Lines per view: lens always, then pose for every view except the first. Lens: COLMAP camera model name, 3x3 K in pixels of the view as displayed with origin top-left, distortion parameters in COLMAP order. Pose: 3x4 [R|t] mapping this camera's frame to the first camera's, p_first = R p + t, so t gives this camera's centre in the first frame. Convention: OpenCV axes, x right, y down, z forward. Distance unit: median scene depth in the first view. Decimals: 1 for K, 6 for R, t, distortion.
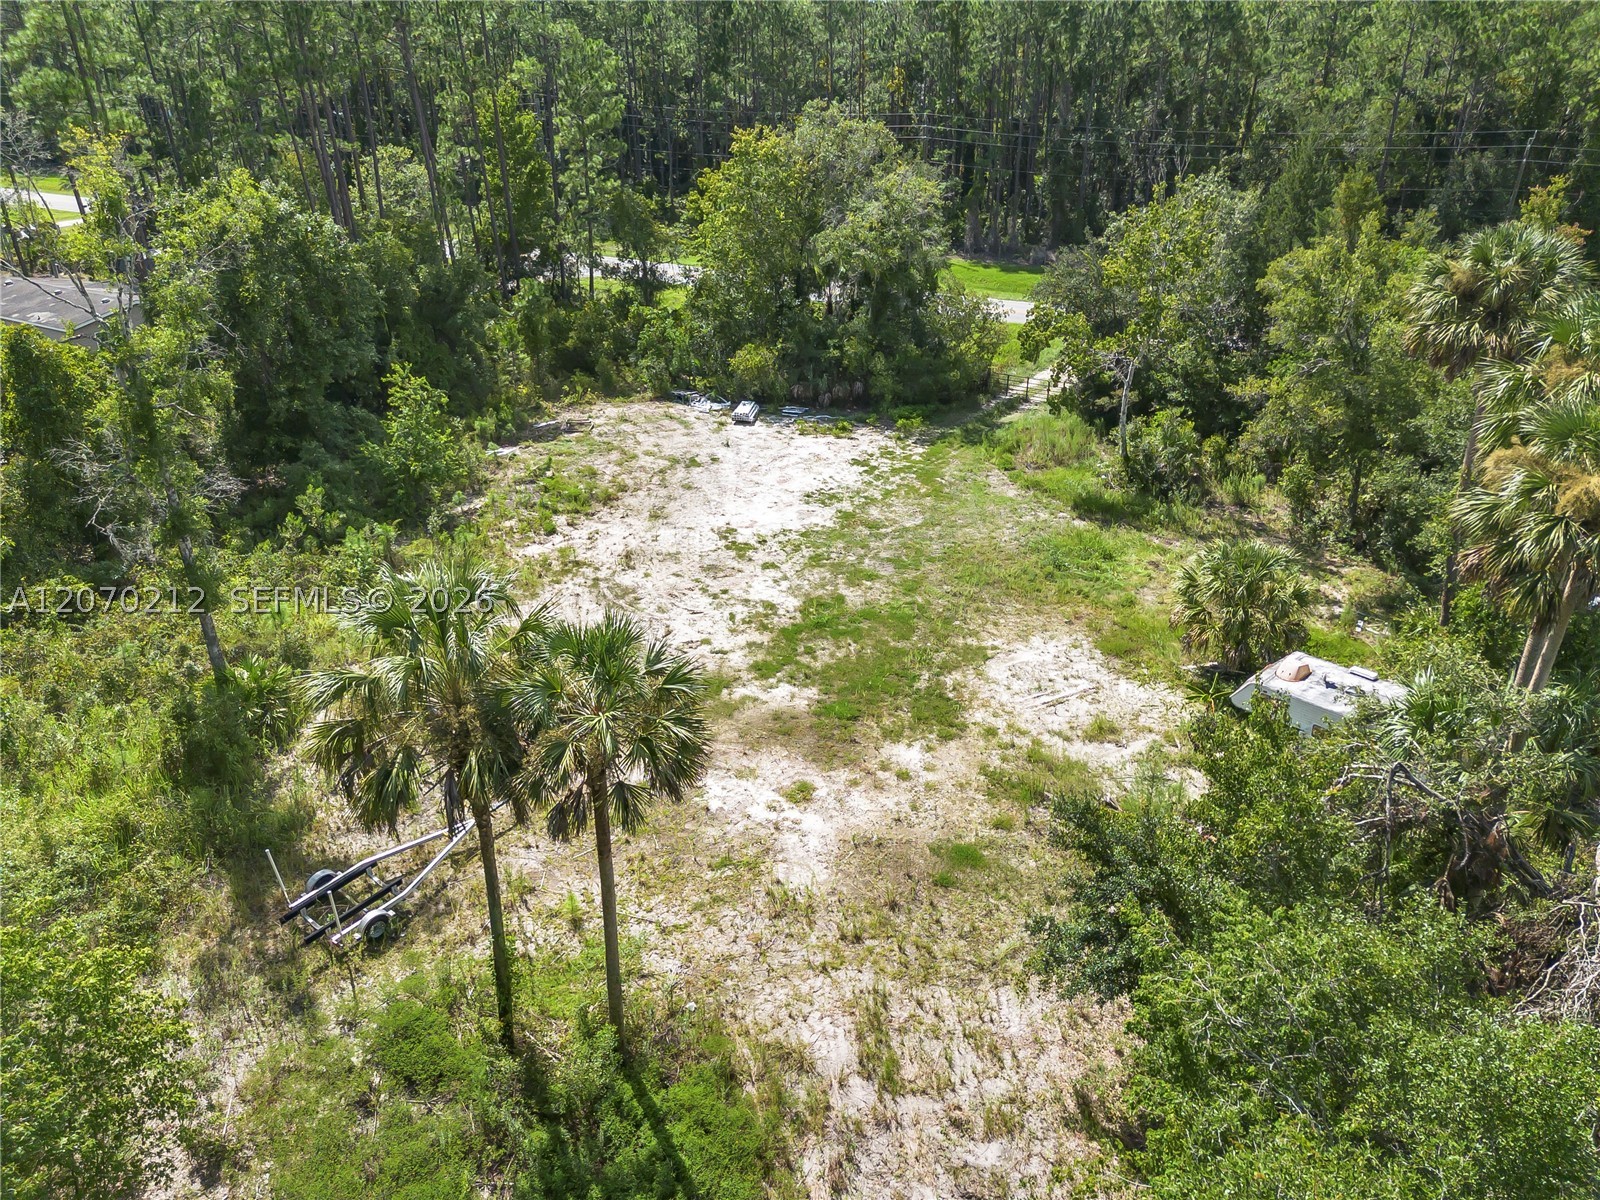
lens RADIAL K [[1153.7, 0, 800.0], [0, 1153.7, 600.0], [0, 0, 1]] dist [0.048051, 0.000426]
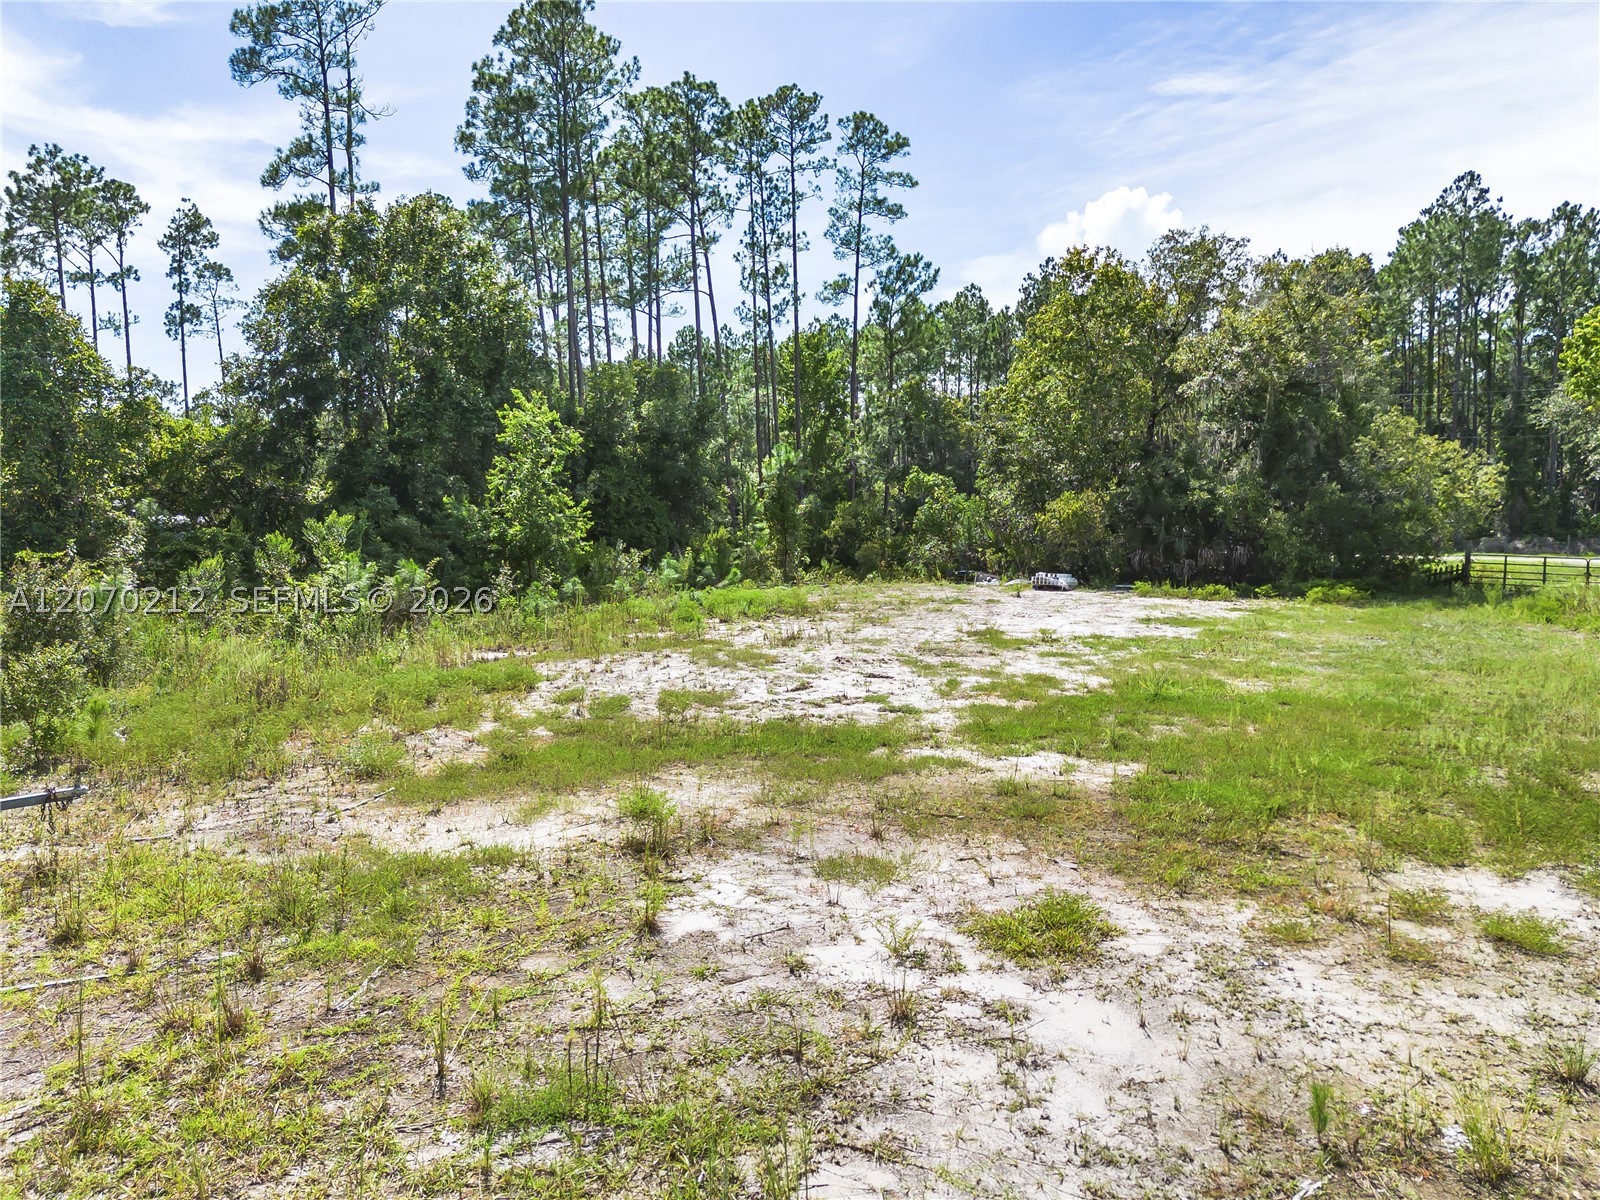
lens RADIAL K [[1153.7, 0, 800.0], [0, 1153.7, 600.0], [0, 0, 1]] dist [0.048051, 0.000426]
pose [[0.953987, 0.028217, -0.298519, 0.020967], [-0.138867, 0.923938, -0.356447, 0.191440], [0.265755, 0.381500, 0.885343, 0.730627]]
